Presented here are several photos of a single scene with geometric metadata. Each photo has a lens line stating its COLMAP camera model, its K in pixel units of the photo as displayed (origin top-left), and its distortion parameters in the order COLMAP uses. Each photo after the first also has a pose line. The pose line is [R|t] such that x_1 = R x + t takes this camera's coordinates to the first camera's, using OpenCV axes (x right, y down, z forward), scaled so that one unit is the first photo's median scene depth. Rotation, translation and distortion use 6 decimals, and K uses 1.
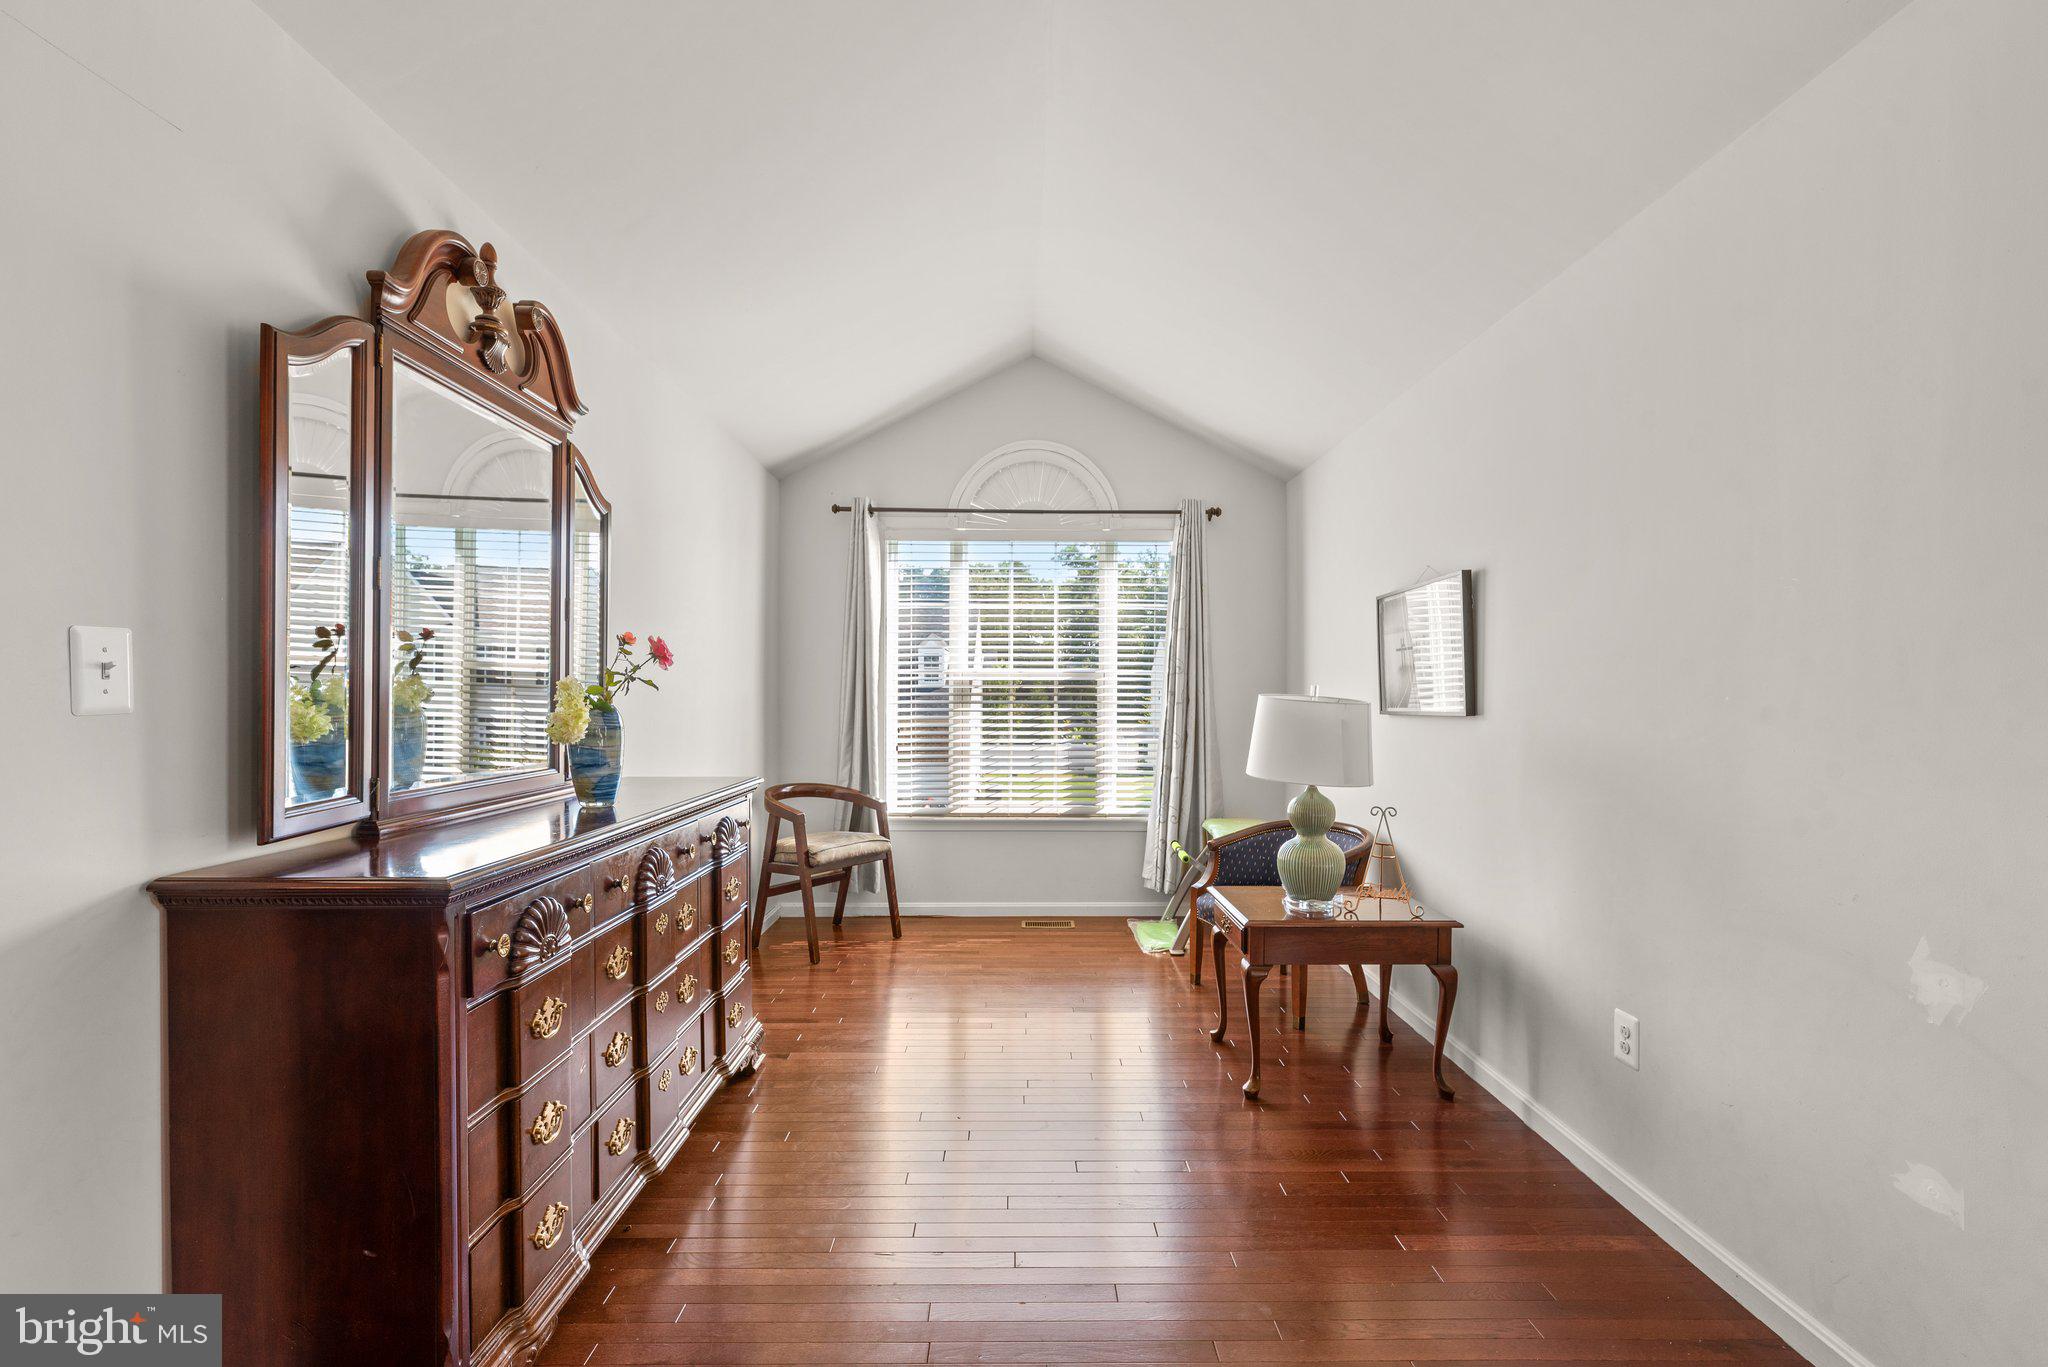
lens RADIAL K [[896.9, 0, 1037.1], [0, 896.9, 689.2], [0, 0, 1]] dist [0.000909, 0.000229]
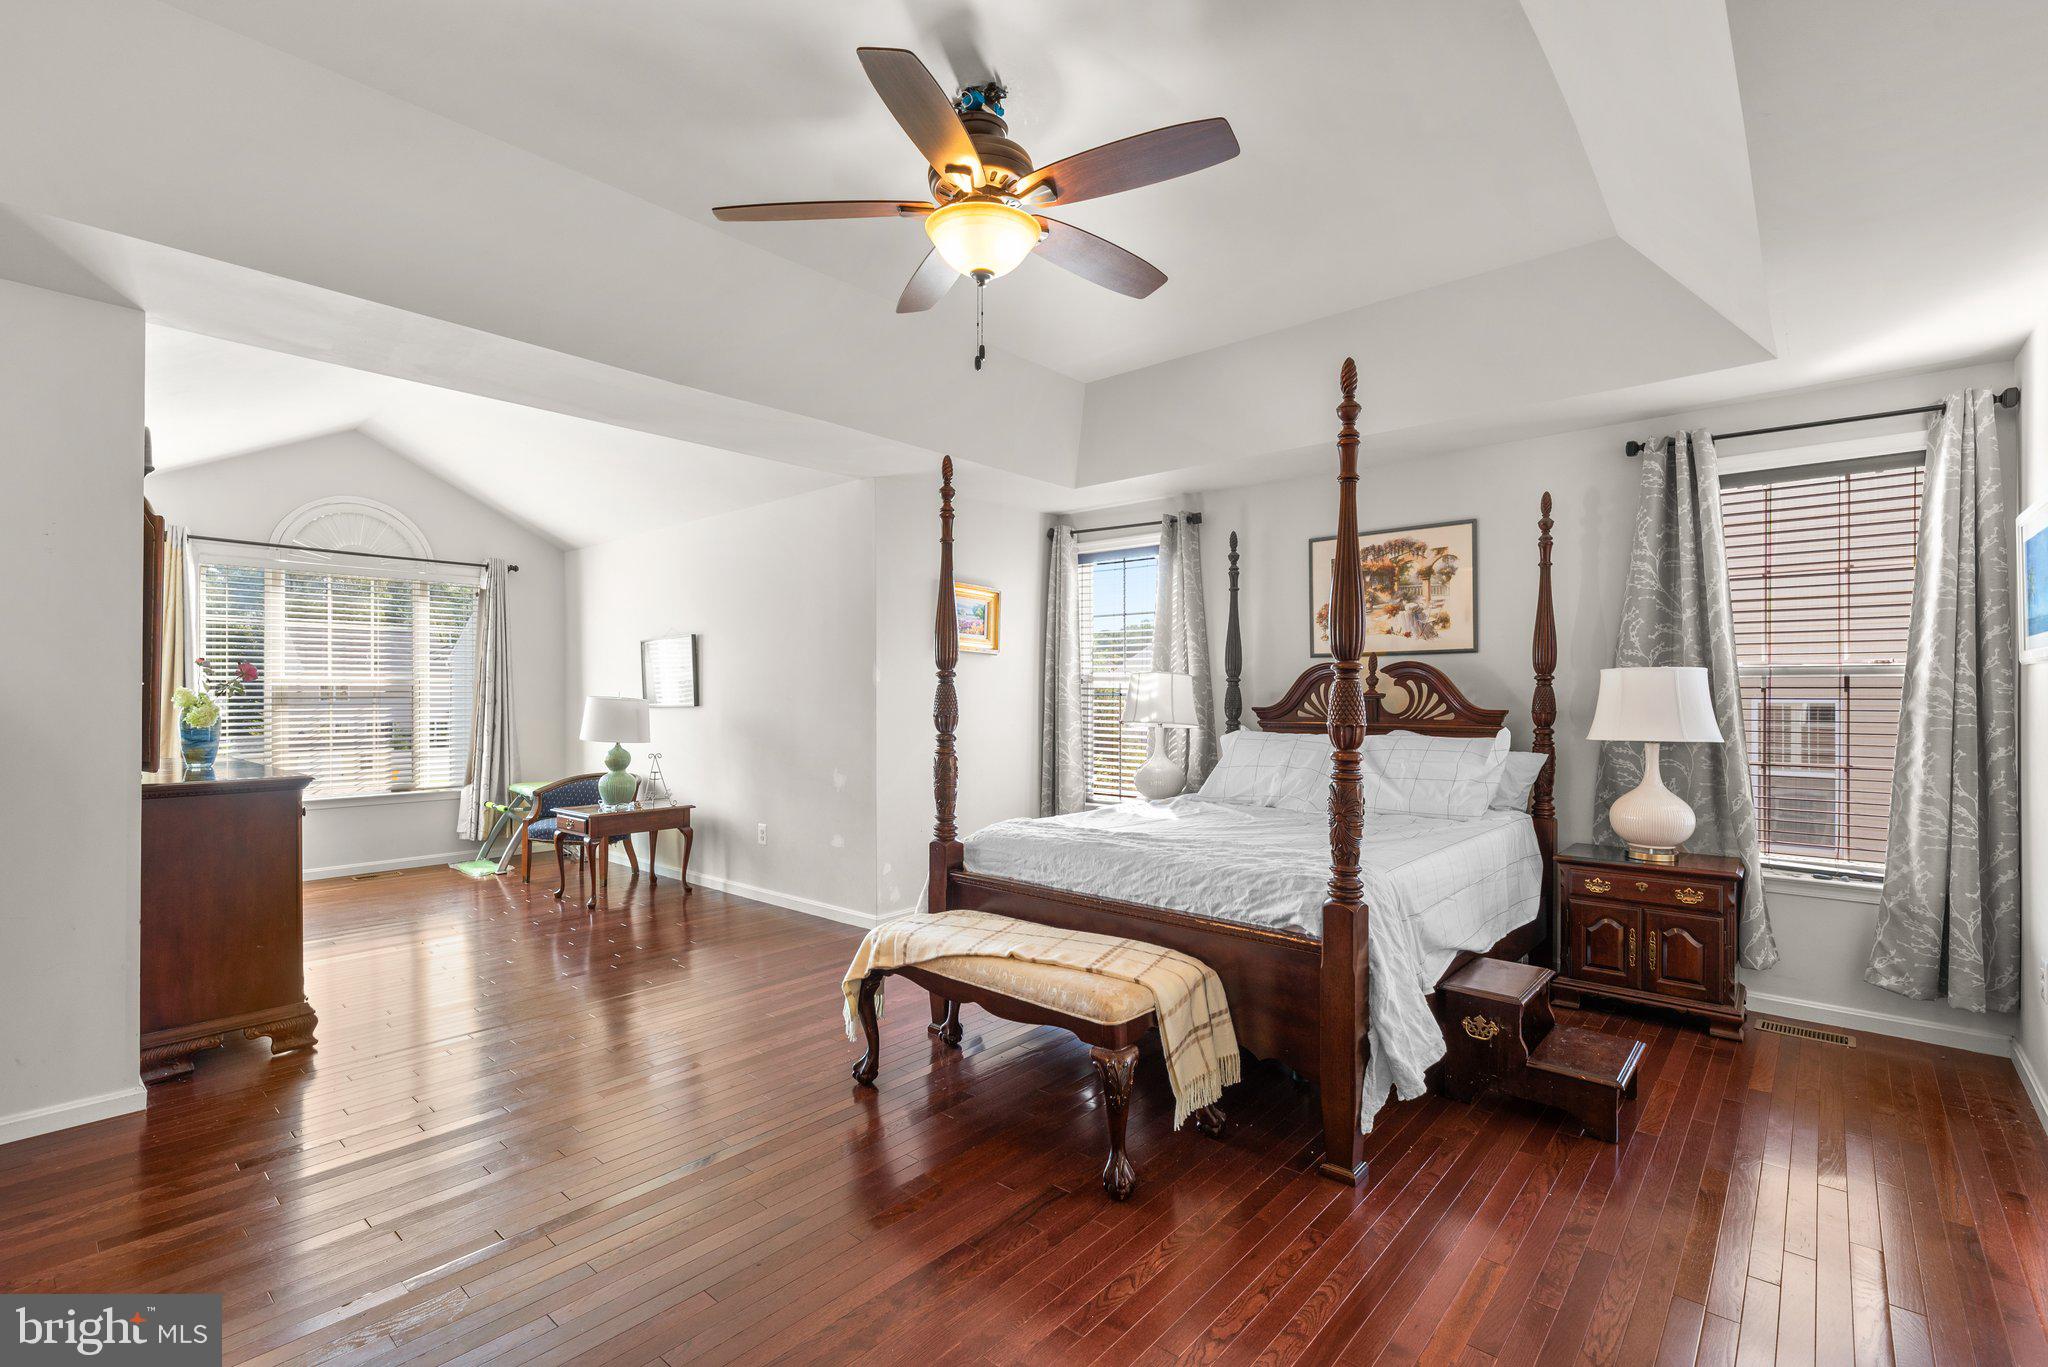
lens RADIAL K [[896.9, 0, 1037.1], [0, 896.9, 689.2], [0, 0, 1]] dist [0.000909, 0.000229]
pose [[0.664292, -0.003826, 0.747464, -0.429608], [0.005771, 0.999983, -0.000011, -0.001916], [-0.747451, 0.004321, 0.664303, -0.758408]]
